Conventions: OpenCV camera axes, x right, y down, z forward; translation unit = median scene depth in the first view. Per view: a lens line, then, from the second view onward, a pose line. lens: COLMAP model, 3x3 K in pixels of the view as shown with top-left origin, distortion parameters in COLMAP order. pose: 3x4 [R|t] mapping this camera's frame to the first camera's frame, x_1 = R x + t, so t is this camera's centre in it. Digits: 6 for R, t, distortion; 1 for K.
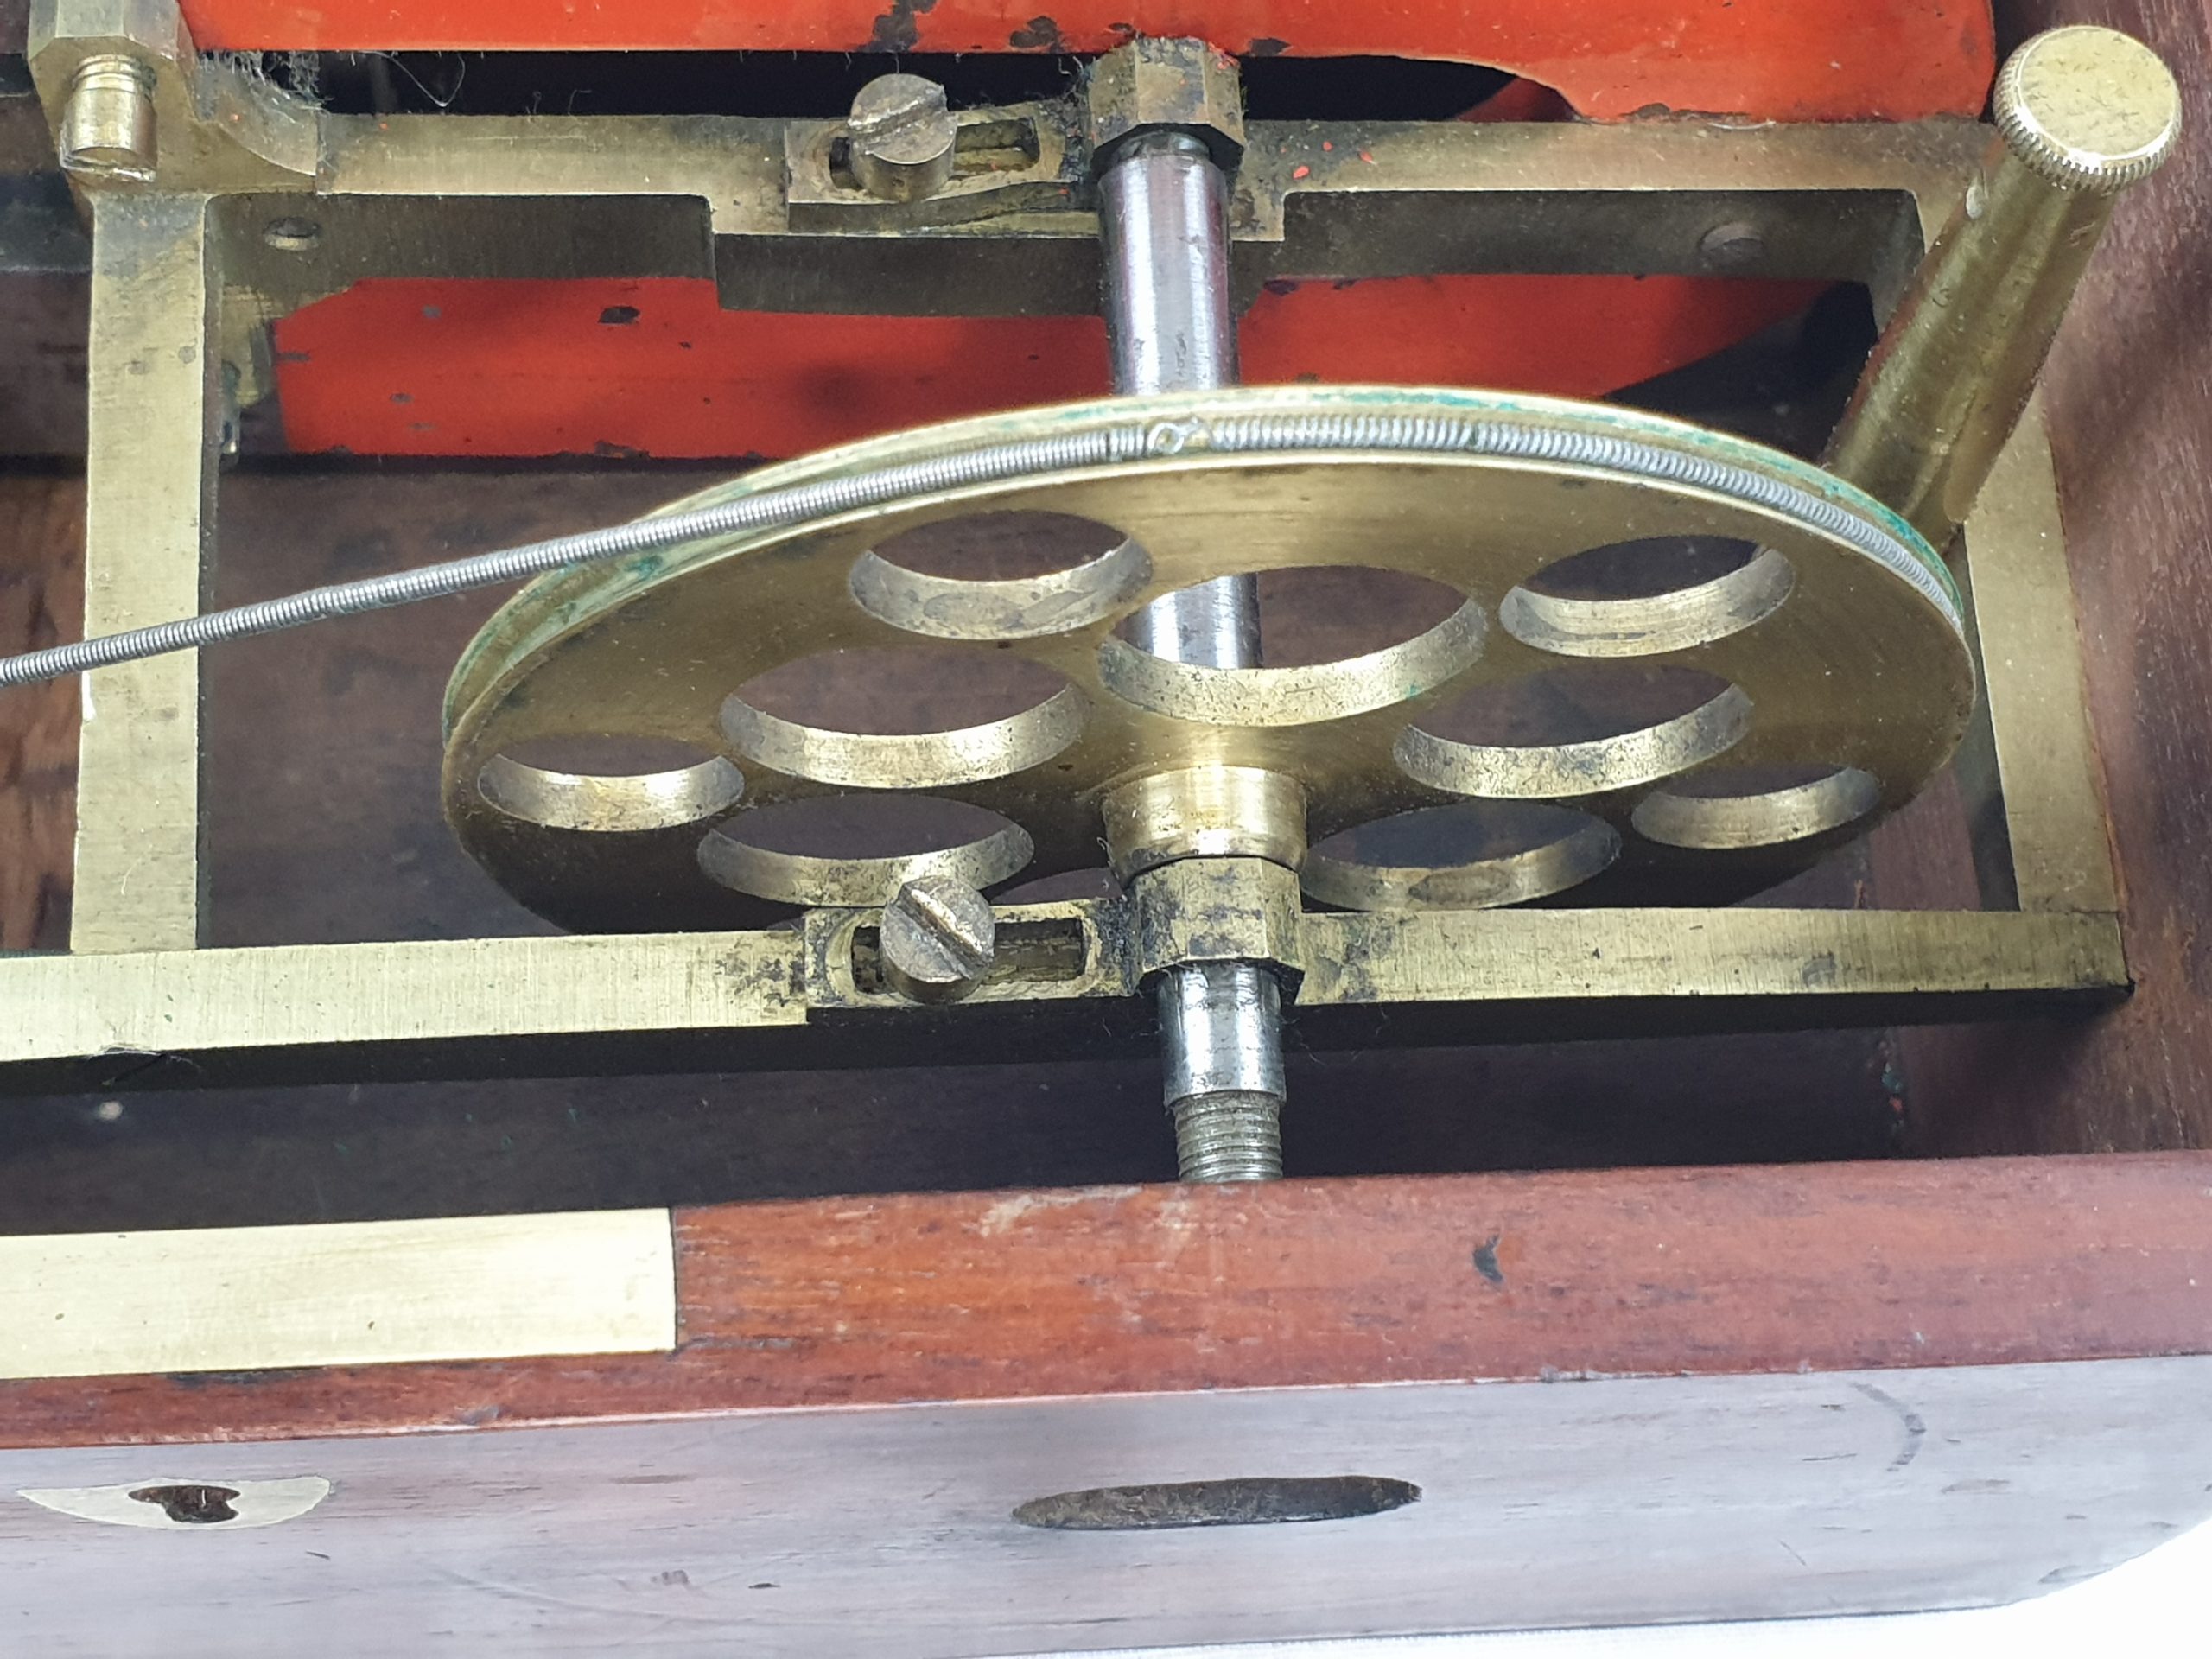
lens RADIAL K [[3428.5, 0, 1110.4], [0, 3428.5, 846.1], [0, 0, 1]] dist [0.128627, 0.000000]
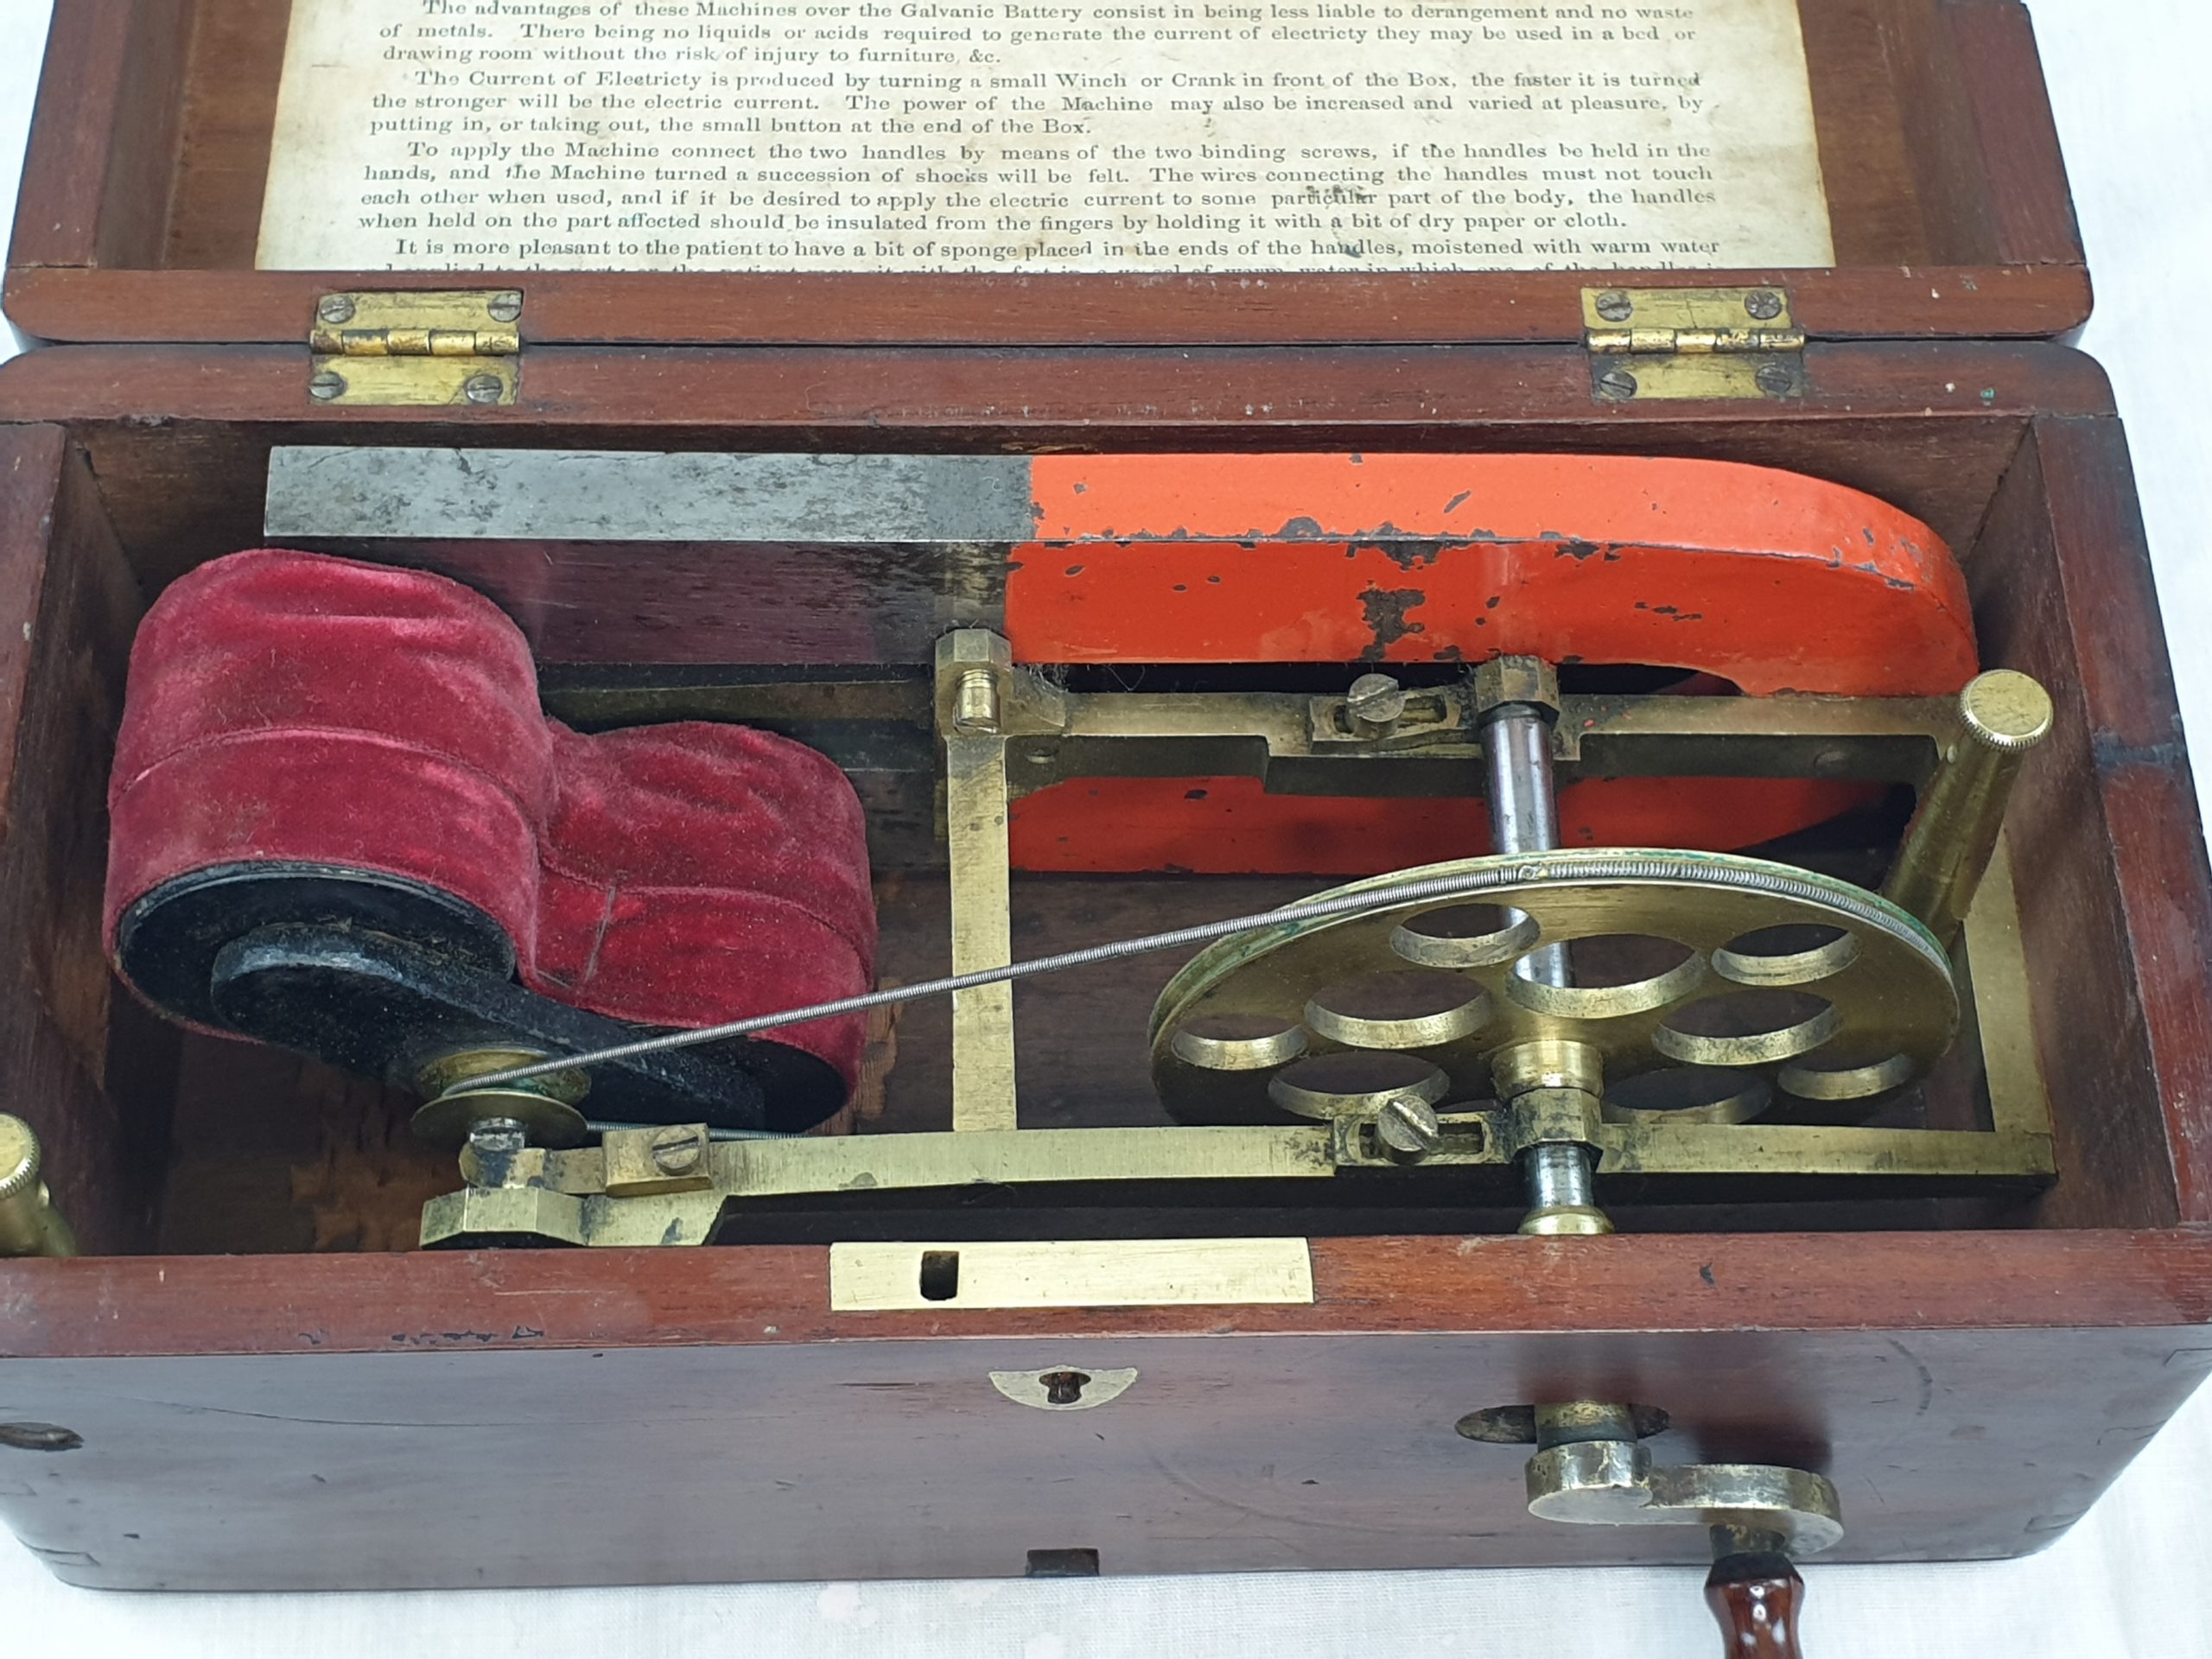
lens RADIAL K [[3428.5, 0, 1106.7], [0, 3428.5, 791.3], [0, 0, 1]] dist [0.128627, 0.000000]
pose [[0.998730, 0.009081, -0.049564, -0.121189], [-0.015600, 0.991023, -0.132775, 0.094228], [0.047913, 0.133380, 0.989906, -0.891614]]
